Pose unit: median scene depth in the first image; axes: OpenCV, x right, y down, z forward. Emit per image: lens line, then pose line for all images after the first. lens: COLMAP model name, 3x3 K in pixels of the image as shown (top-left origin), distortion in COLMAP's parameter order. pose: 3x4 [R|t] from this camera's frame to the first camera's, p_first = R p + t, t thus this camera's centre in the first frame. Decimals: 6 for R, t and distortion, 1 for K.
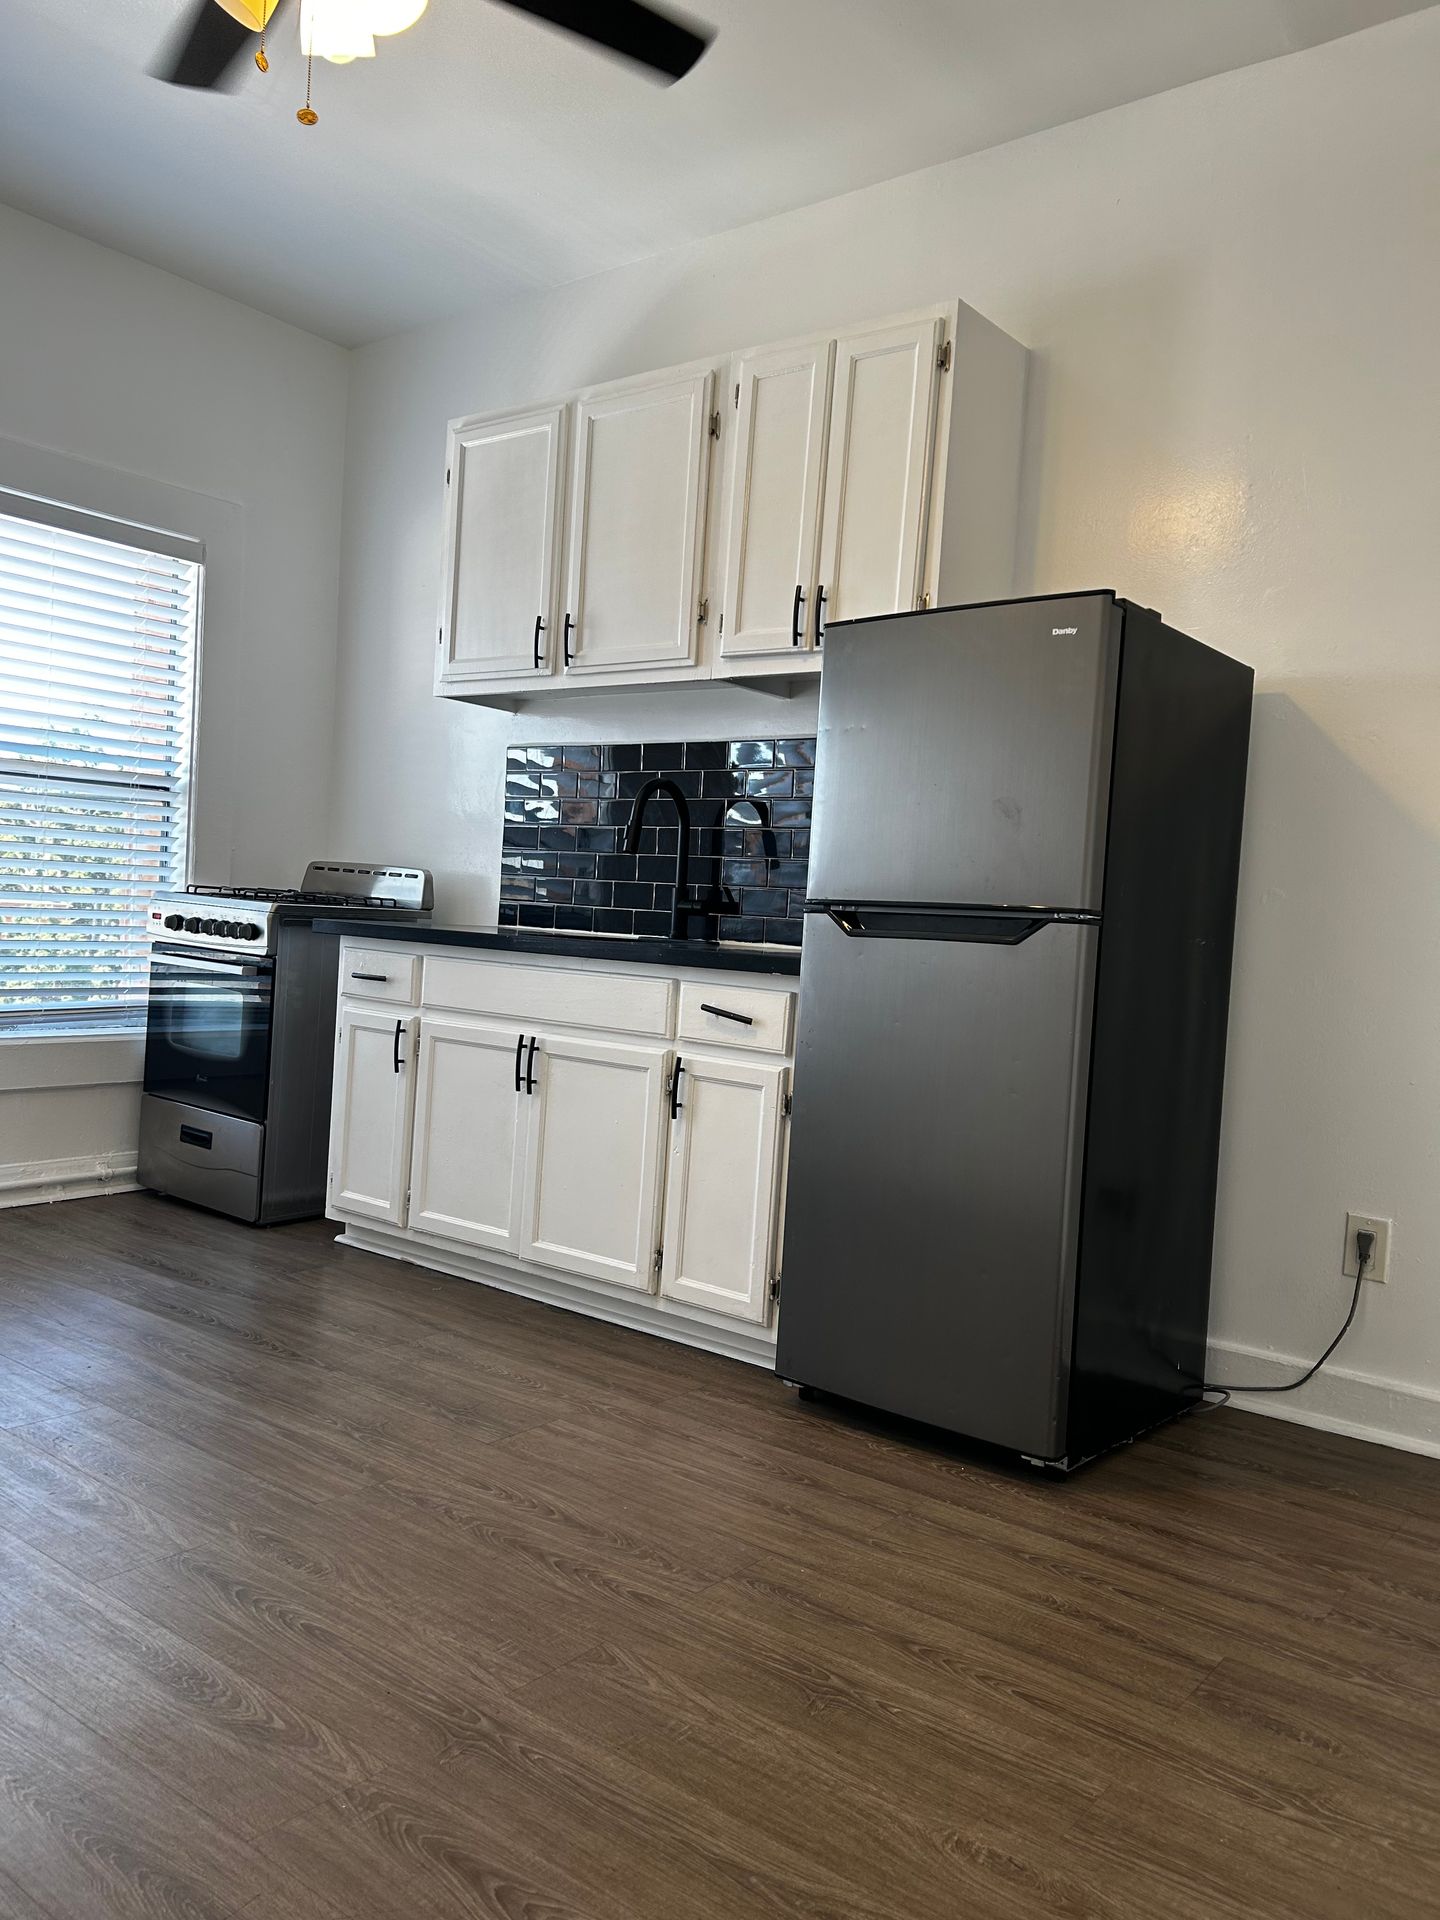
lens RADIAL K [[1441.4, 0, 733.5], [0, 1441.4, 958.2], [0, 0, 1]] dist [0.051906, -0.057024]
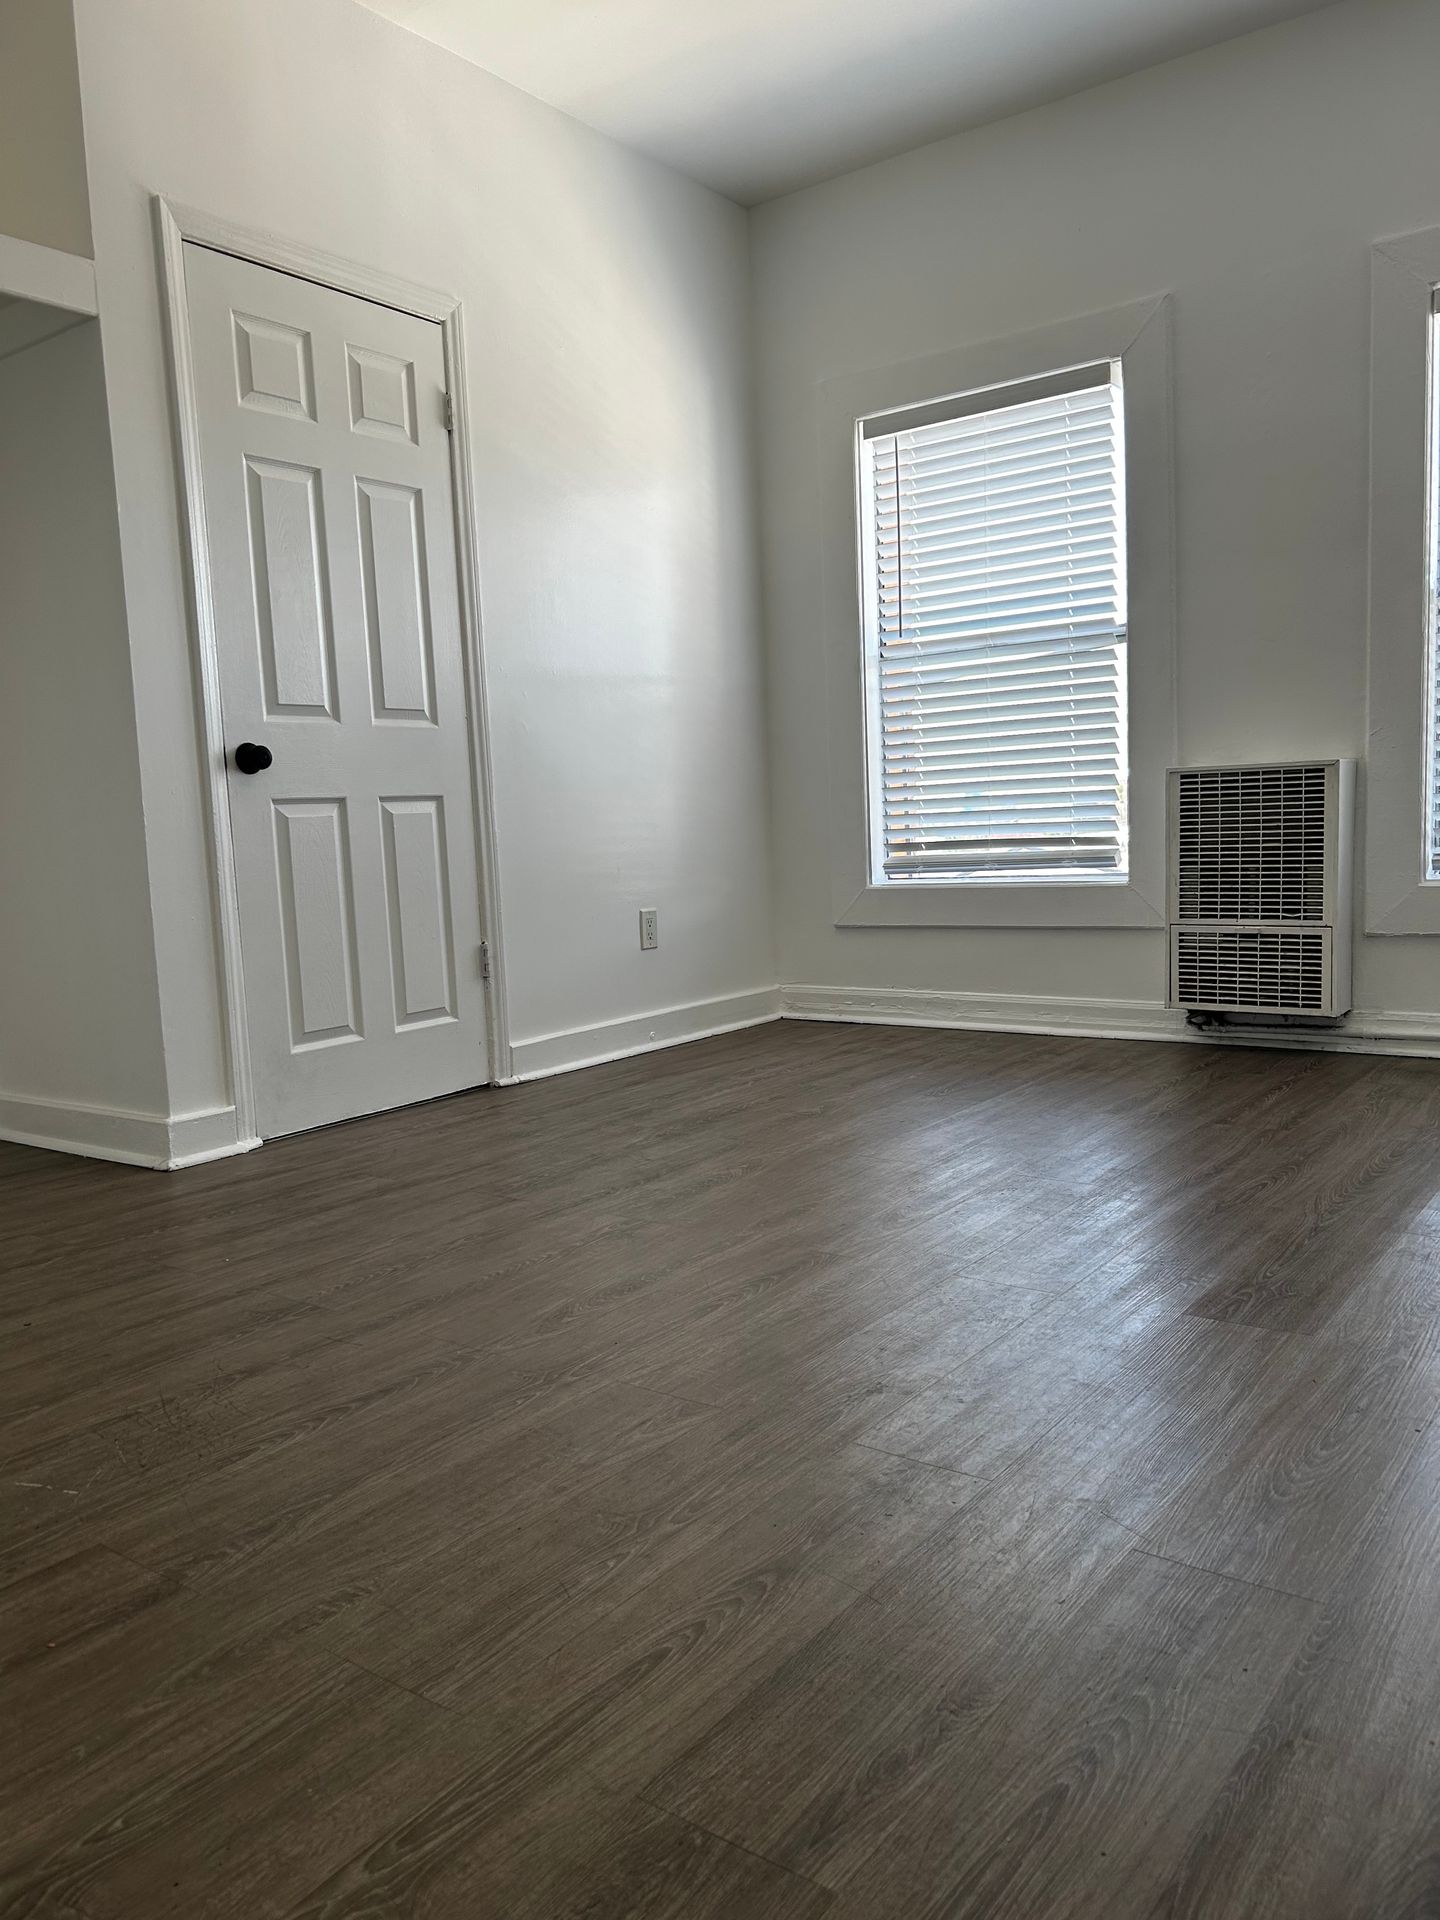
lens RADIAL K [[1441.4, 0, 702.9], [0, 1441.4, 969.9], [0, 0, 1]] dist [0.051906, -0.057024]
pose [[0.015186, 0.049865, -0.998641, 0.510337], [0.013775, 0.998650, 0.050075, 0.077228], [0.999790, -0.014517, 0.014478, 0.580217]]
